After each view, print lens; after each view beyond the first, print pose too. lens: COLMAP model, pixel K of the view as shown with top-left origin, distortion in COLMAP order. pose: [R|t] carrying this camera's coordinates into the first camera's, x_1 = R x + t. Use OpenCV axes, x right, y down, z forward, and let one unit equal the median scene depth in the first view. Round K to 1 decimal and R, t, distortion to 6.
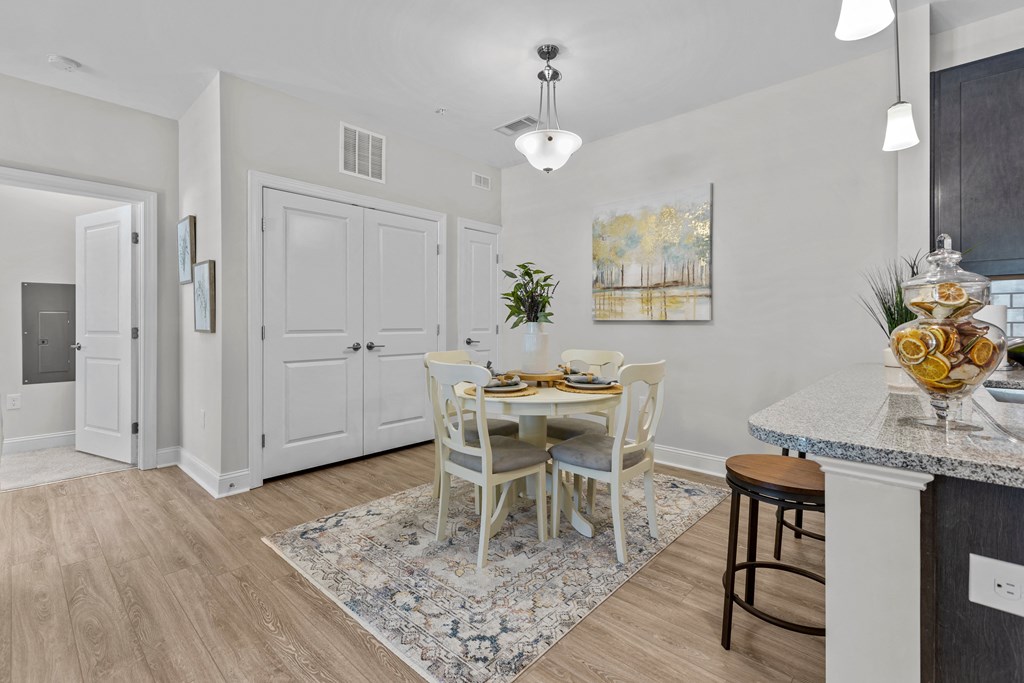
lens RADIAL K [[463.1, 0, 507.8], [0, 463.1, 328.4], [0, 0, 1]] dist [0.000631, -0.000345]
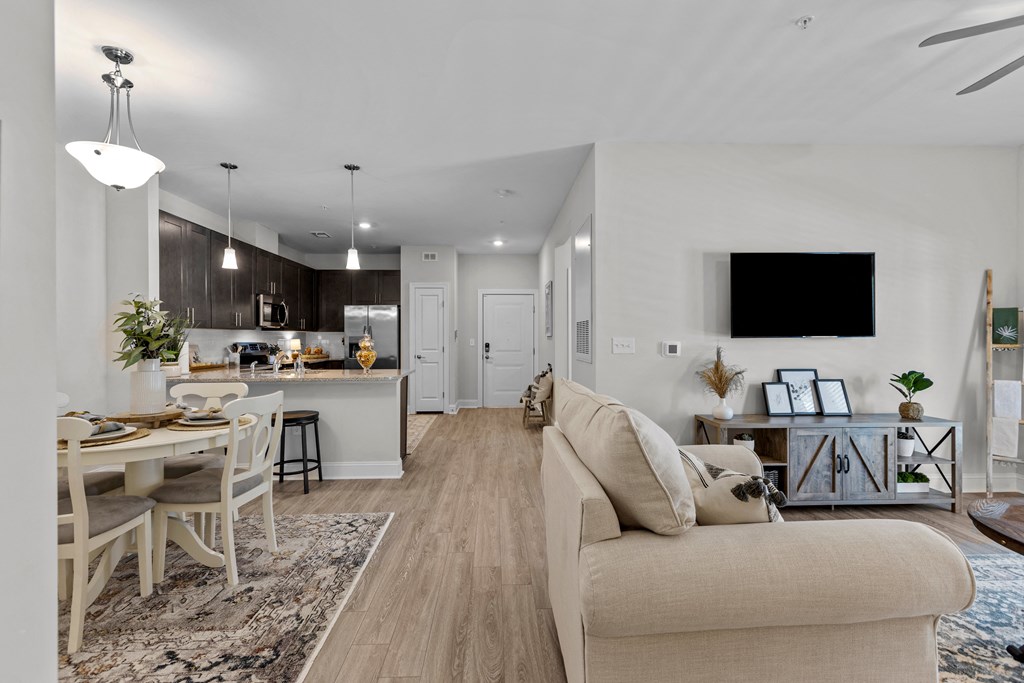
lens RADIAL K [[463.1, 0, 507.8], [0, 463.1, 328.4], [0, 0, 1]] dist [0.000631, -0.000345]
pose [[-0.704872, 0.012922, 0.709217, -1.371281], [0.007150, 0.999913, -0.011112, -0.074466], [-0.709299, -0.002761, -0.704903, 1.394975]]
